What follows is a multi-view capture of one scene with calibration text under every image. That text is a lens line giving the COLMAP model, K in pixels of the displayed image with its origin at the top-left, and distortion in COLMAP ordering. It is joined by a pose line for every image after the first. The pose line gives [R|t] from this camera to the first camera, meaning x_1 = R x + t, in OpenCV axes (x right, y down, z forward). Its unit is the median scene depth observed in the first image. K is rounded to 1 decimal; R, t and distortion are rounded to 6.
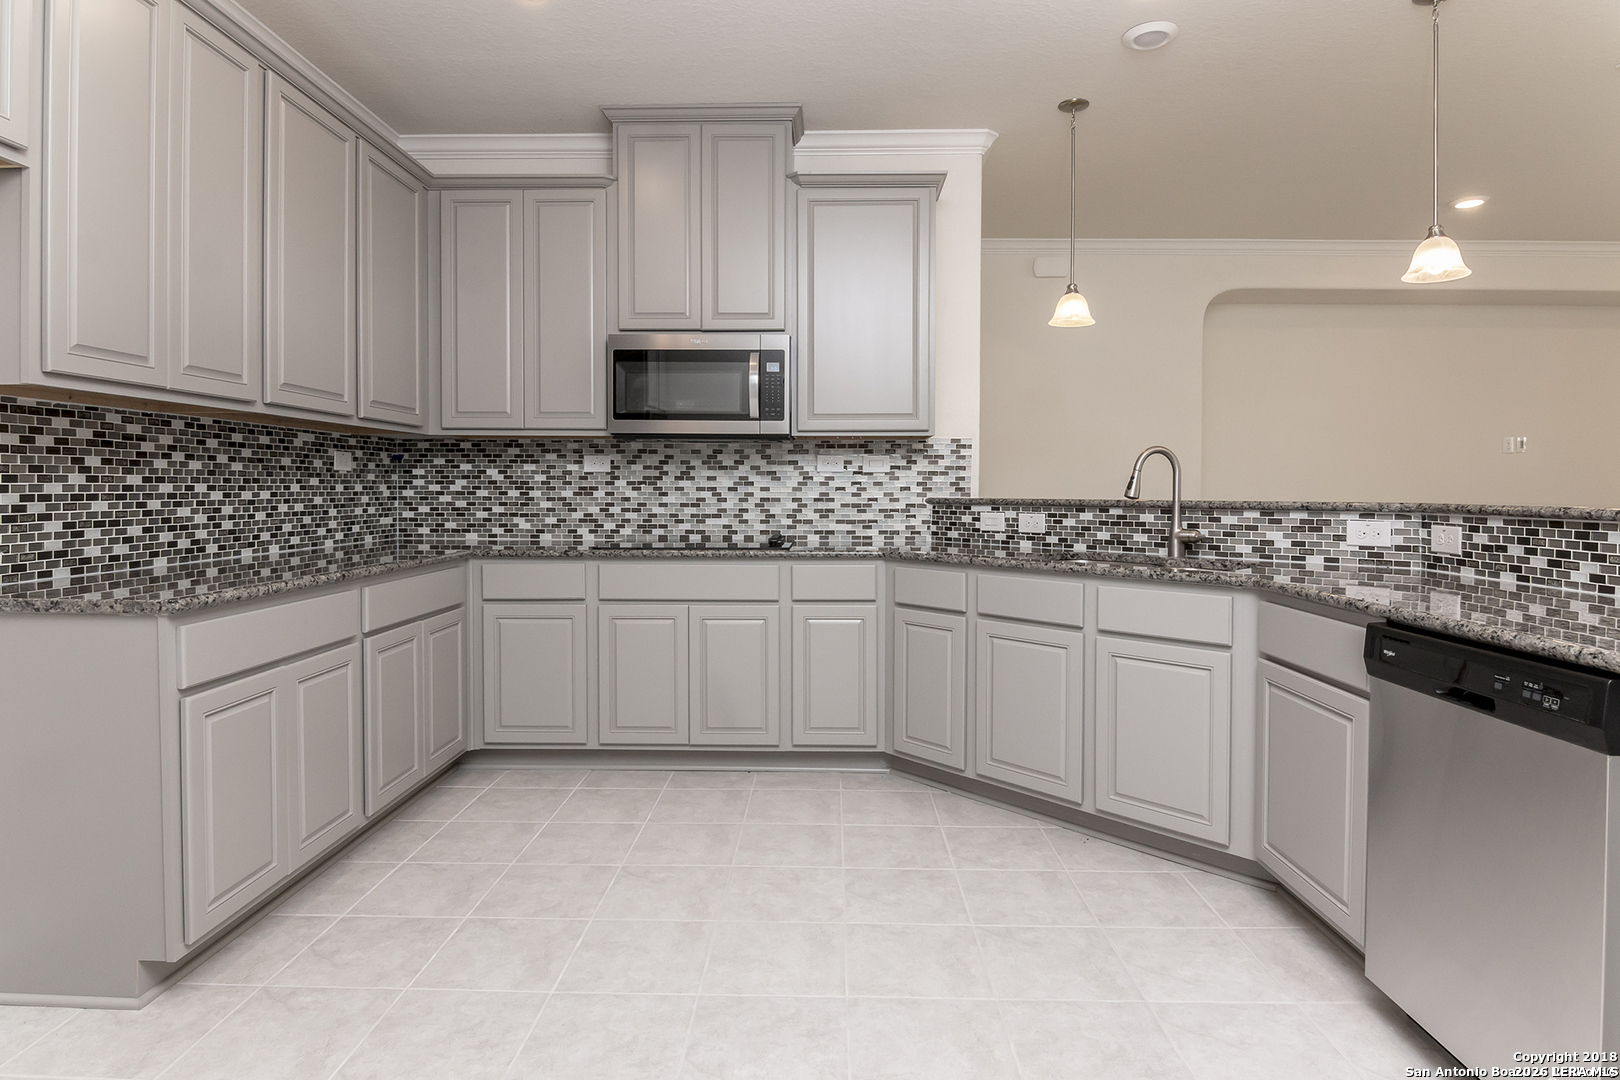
lens RADIAL K [[888.7, 0, 806.5], [0, 888.7, 494.8], [0, 0, 1]] dist [0.003217, -0.000281]
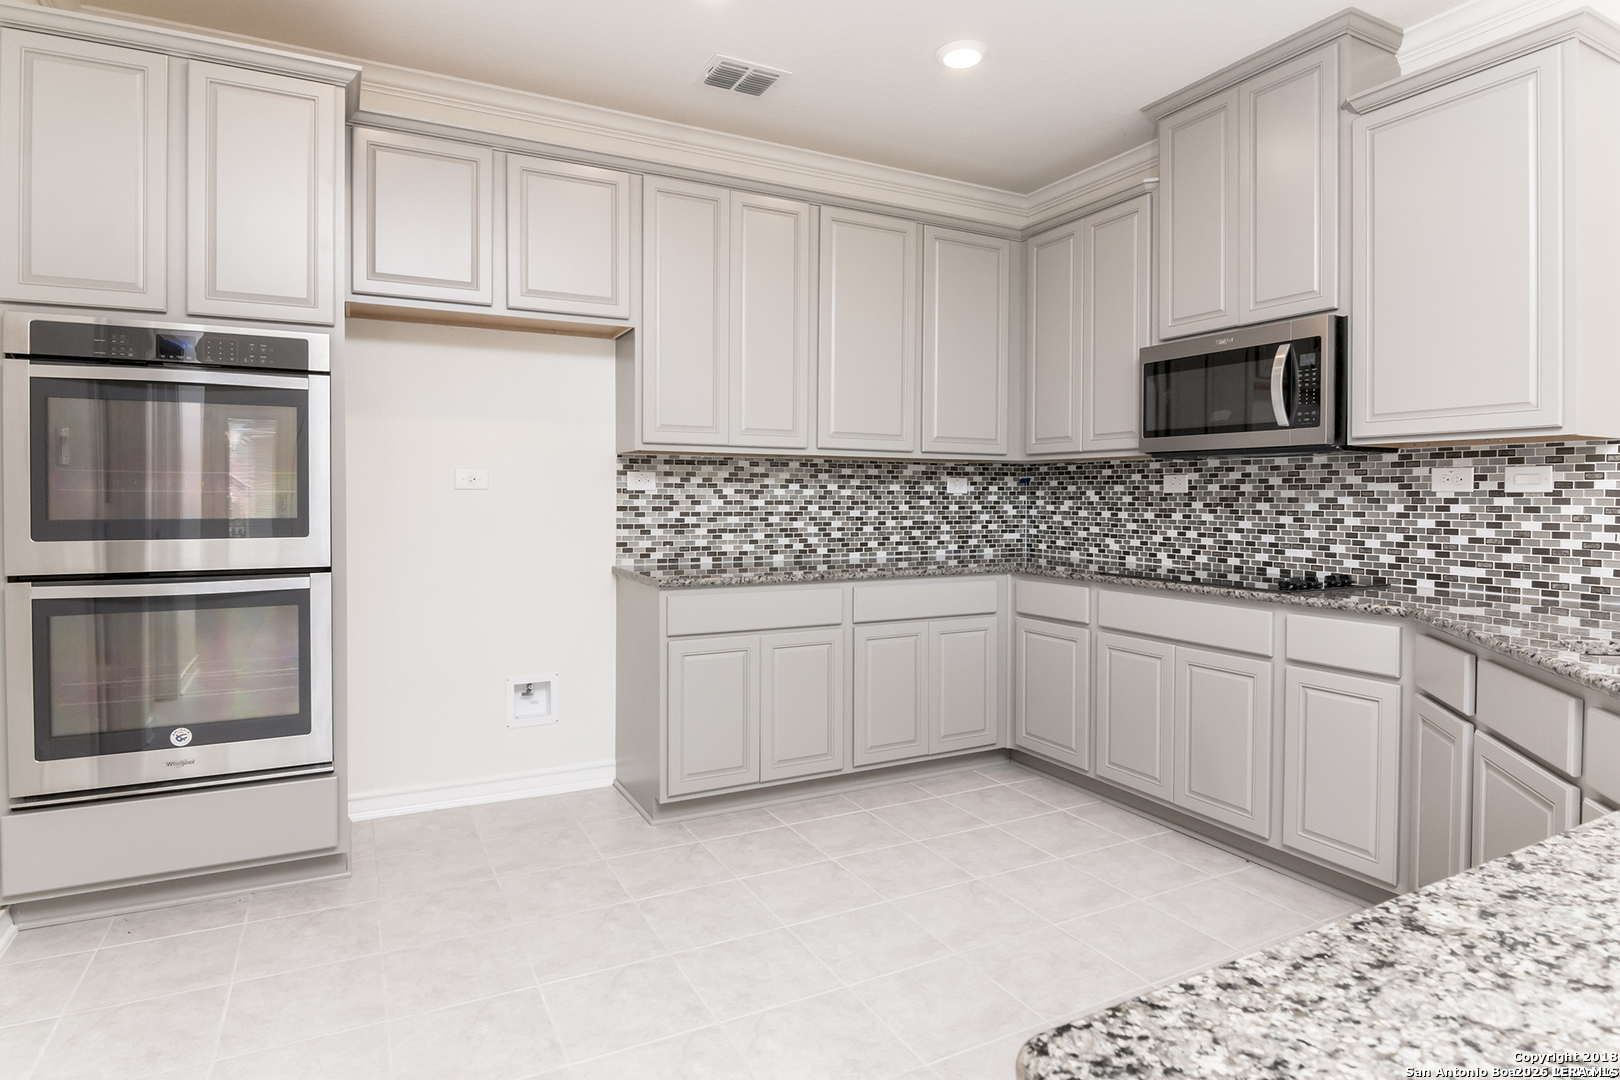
lens RADIAL K [[888.7, 0, 806.5], [0, 888.7, 494.8], [0, 0, 1]] dist [0.003217, -0.000281]
pose [[0.477476, -0.001306, -0.878644, 0.401435], [-0.010316, 0.999922, -0.007092, -0.013159], [0.878584, 0.012451, 0.477425, 0.217257]]
